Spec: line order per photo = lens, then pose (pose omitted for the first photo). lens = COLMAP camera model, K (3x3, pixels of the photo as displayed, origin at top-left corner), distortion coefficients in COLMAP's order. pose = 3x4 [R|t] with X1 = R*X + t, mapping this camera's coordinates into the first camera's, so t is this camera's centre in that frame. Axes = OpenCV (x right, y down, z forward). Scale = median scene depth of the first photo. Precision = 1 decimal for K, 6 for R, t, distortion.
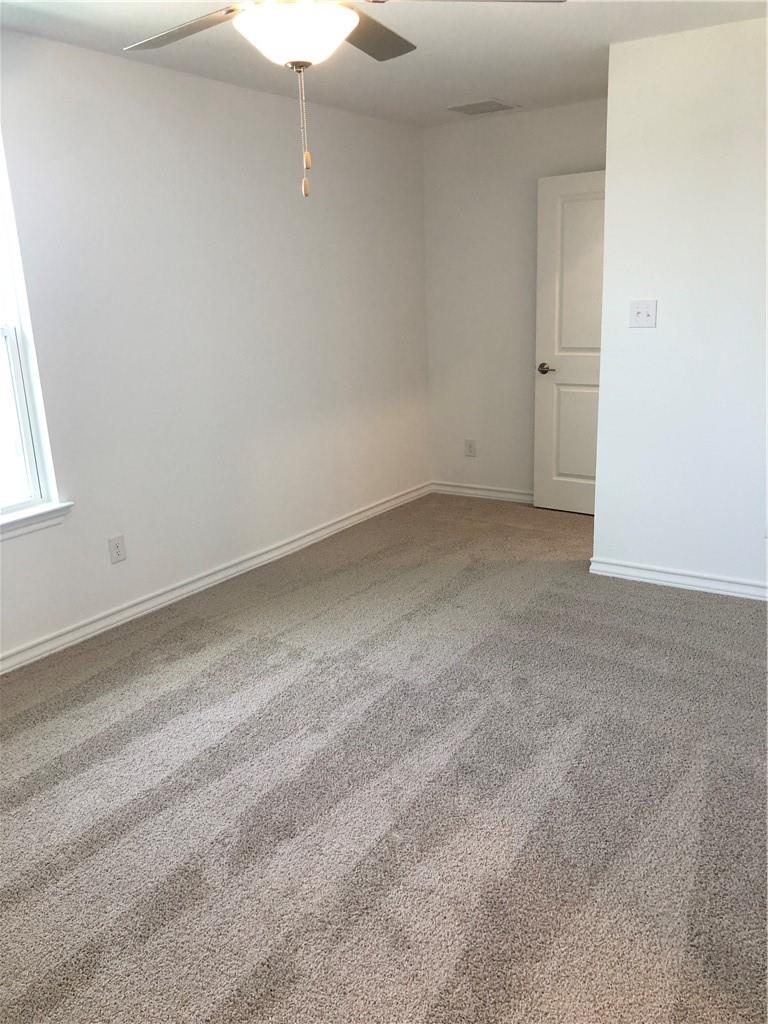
lens RADIAL K [[828.6, 0, 375.8], [0, 828.6, 516.0], [0, 0, 1]] dist [0.031192, -0.031454]
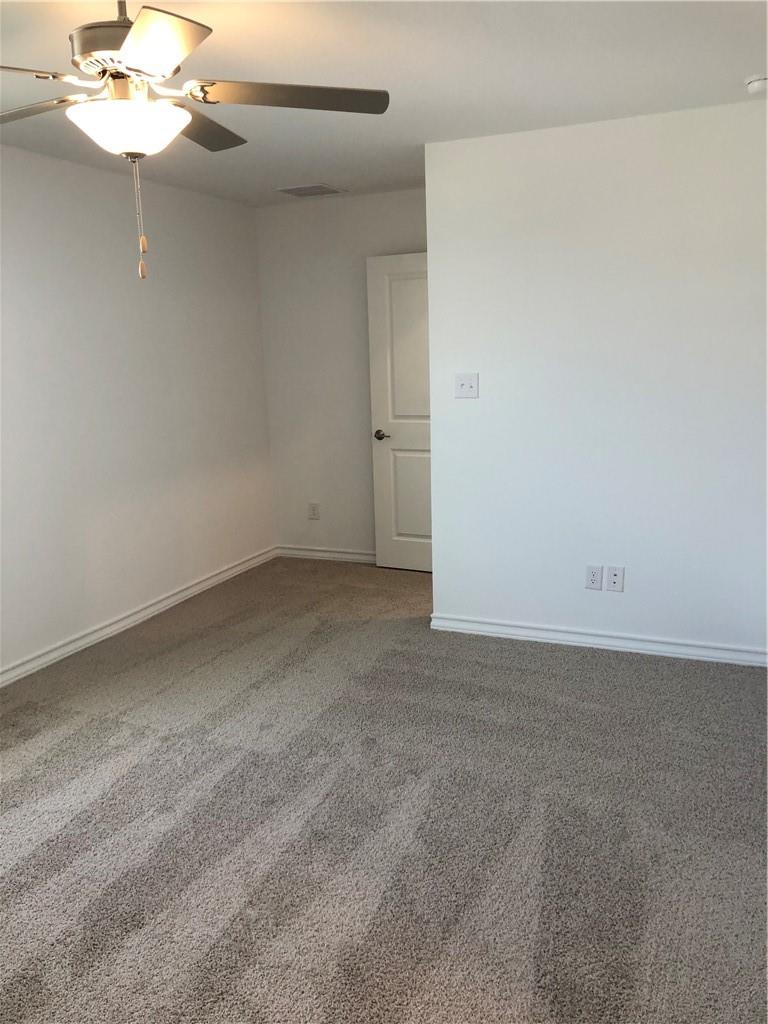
lens RADIAL K [[828.6, 0, 365.0], [0, 828.6, 491.8], [0, 0, 1]] dist [0.031192, -0.031454]
pose [[0.984217, -0.027237, 0.174856, -0.000584], [0.045360, 0.993902, -0.100502, -0.002876], [-0.171052, 0.106847, 0.979451, -0.028378]]
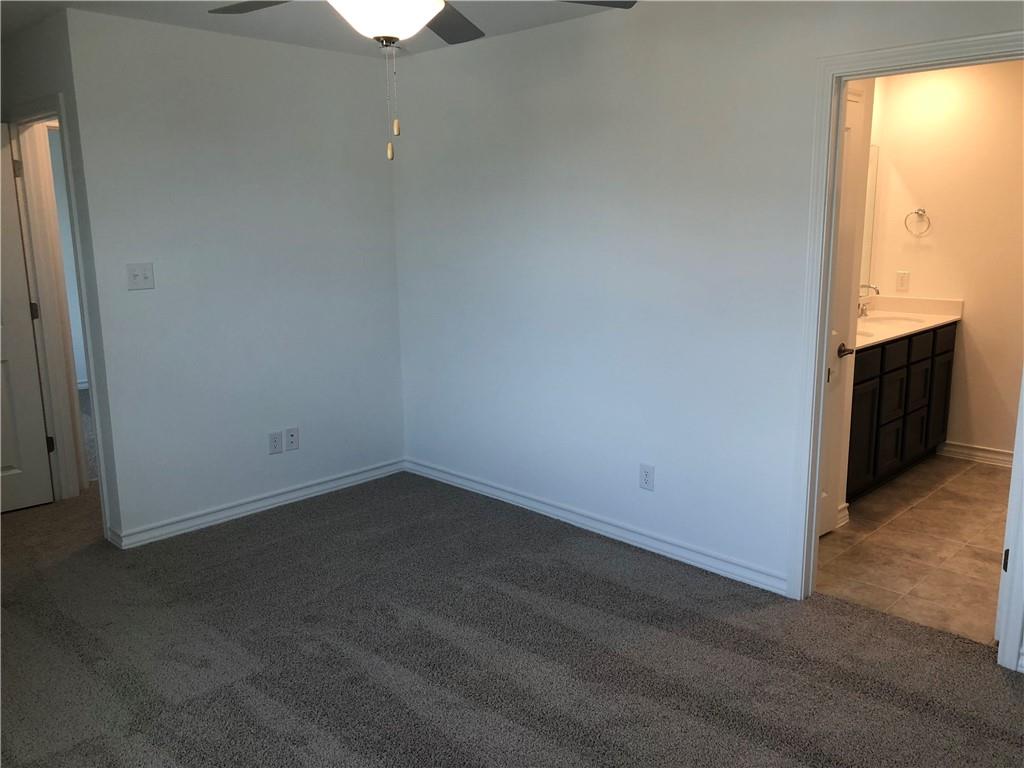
lens RADIAL K [[828.6, 0, 518.7], [0, 828.6, 377.3], [0, 0, 1]] dist [0.031192, -0.031454]
pose [[0.192801, -0.152992, 0.969237, -0.769671], [0.276017, 0.956341, 0.096051, -0.121725], [-0.941617, 0.249008, 0.226612, 0.464432]]
